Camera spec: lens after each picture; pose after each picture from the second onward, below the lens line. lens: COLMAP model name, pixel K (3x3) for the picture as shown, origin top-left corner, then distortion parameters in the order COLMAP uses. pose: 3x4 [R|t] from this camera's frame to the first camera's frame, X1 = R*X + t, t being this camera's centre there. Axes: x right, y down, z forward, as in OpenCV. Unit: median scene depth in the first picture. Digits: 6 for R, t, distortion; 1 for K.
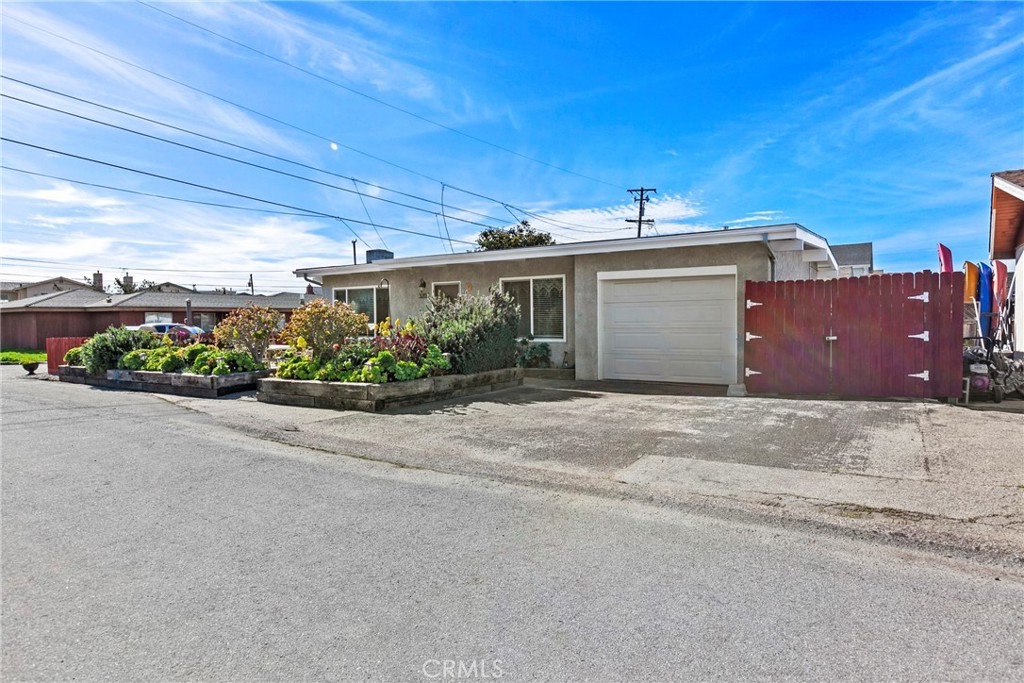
lens RADIAL K [[592.6, 0, 512.0], [0, 592.6, 341.5], [0, 0, 1]] dist [-0.006413, 0.001386]
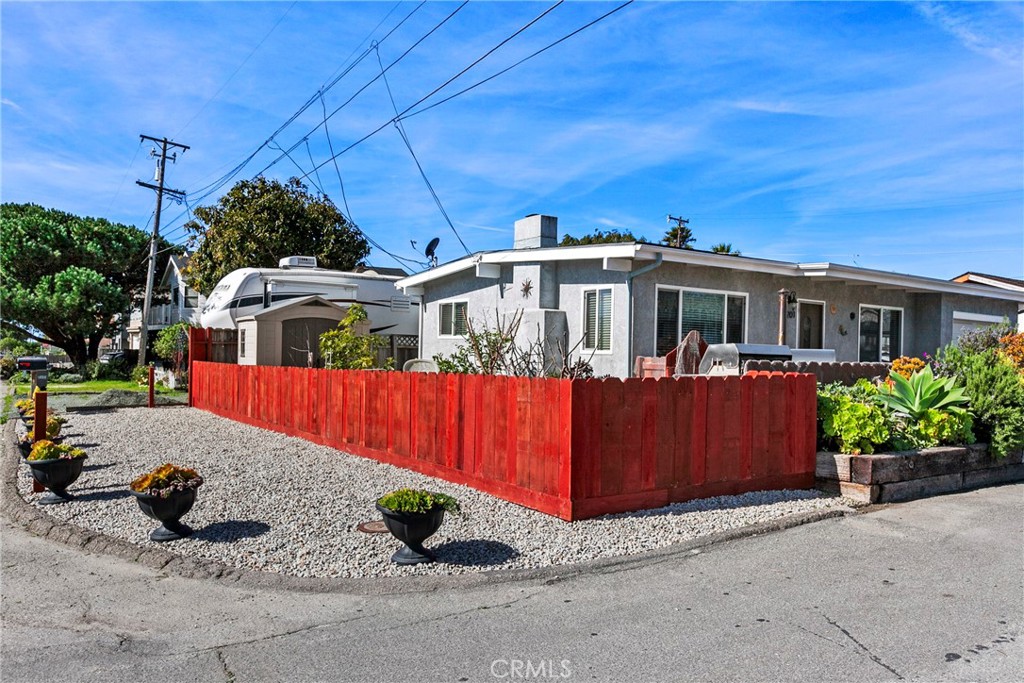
lens RADIAL K [[746.1, 0, 508.9], [0, 746.1, 376.5], [0, 0, 1]] dist [-0.006538, -0.004191]
pose [[0.386420, -0.013707, 0.922221, -1.466686], [0.005274, 0.999906, 0.012652, -0.015313], [-0.922308, -0.000025, 0.386456, 1.213874]]
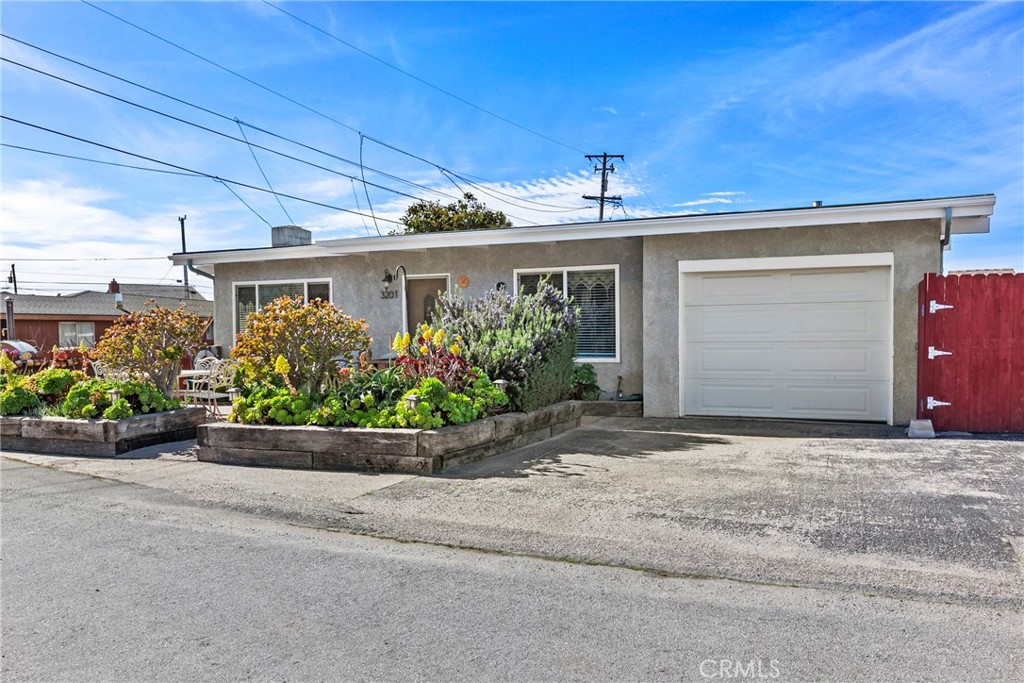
lens RADIAL K [[801.7, 0, 511.0], [0, 801.7, 369.7], [0, 0, 1]] dist [0.008778, 0.000015]
pose [[0.988031, -0.007588, 0.154066, -0.192995], [0.006115, 0.999931, 0.010034, -0.000722], [-0.154131, -0.008972, 0.988010, 0.099872]]
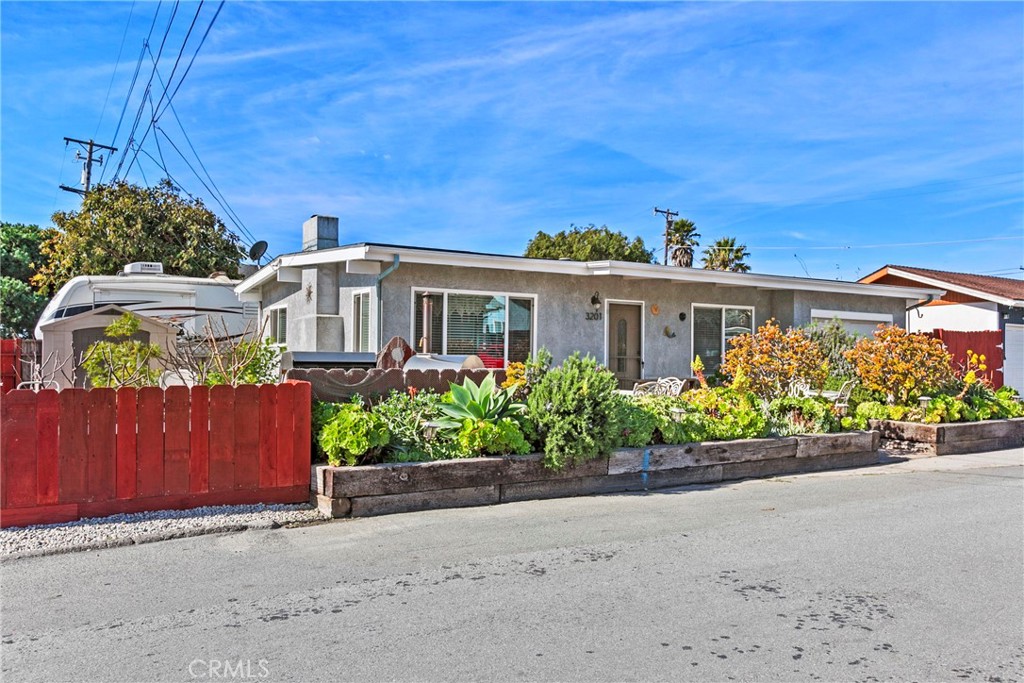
lens RADIAL K [[801.7, 0, 511.0], [0, 801.7, 369.7], [0, 0, 1]] dist [0.008778, 0.000015]
pose [[0.431790, -0.002029, 0.901972, -1.325549], [0.017119, 0.999836, -0.005946, -0.012209], [-0.901812, 0.018008, 0.431754, 0.855637]]
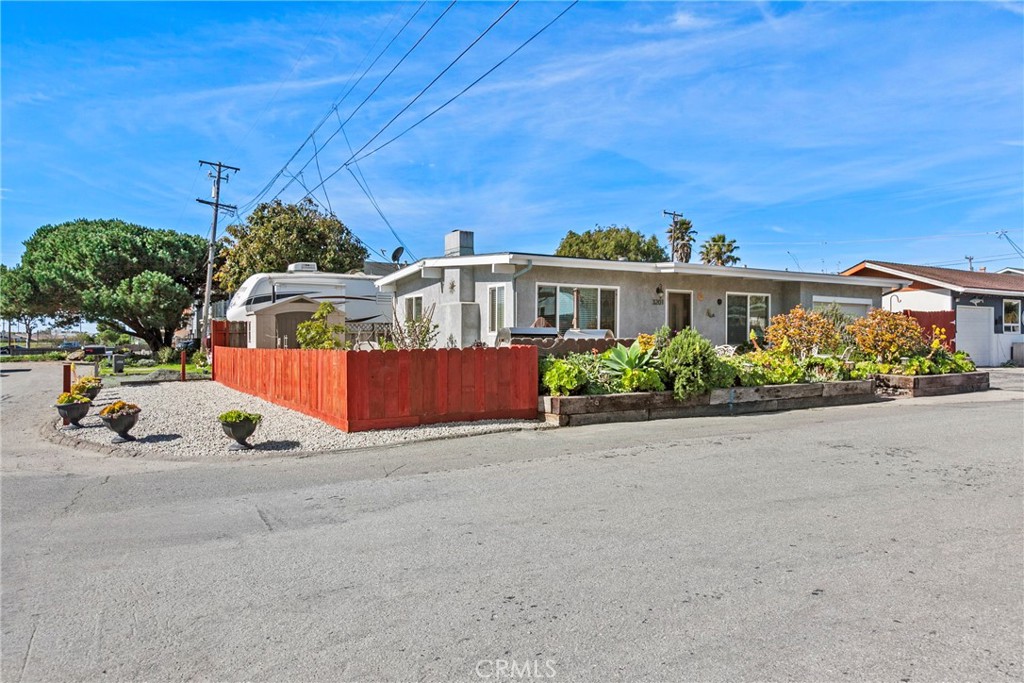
lens RADIAL K [[681.8, 0, 512.5], [0, 681.8, 397.5], [0, 0, 1]] dist [0.001295, -0.004689]
pose [[0.447363, -0.071706, 0.891473, -1.588200], [0.021557, 0.997356, 0.069405, -0.005238], [-0.894092, -0.011831, 0.447726, 0.898469]]
